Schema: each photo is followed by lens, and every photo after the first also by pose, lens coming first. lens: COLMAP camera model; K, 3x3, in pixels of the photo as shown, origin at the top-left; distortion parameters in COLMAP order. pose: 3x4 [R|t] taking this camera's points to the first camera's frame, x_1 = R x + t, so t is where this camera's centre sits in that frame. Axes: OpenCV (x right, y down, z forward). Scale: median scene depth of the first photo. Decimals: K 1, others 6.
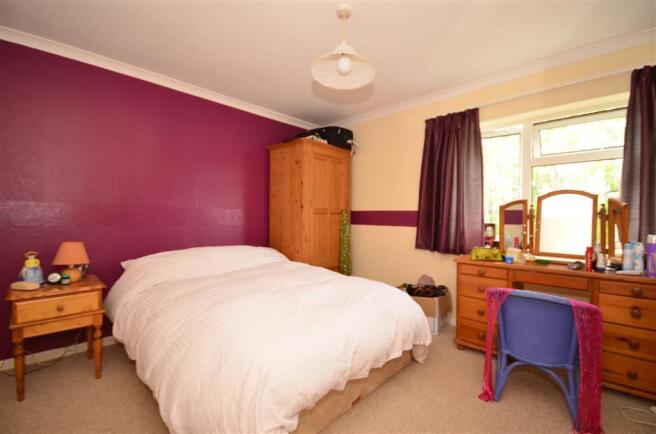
lens RADIAL K [[290.5, 0, 328.4], [0, 290.5, 219.3], [0, 0, 1]] dist [-0.000279, 0.000054]
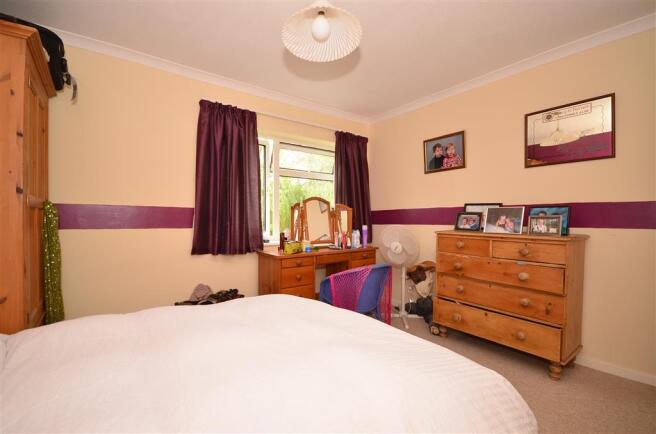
lens RADIAL K [[290.5, 0, 328.1], [0, 290.5, 216.8], [0, 0, 1]] dist [-0.000279, 0.000054]
pose [[0.160399, -0.002637, 0.987049, -0.473897], [0.006030, 0.999980, 0.001691, -0.003722], [-0.987034, 0.005681, 0.160412, 0.548338]]
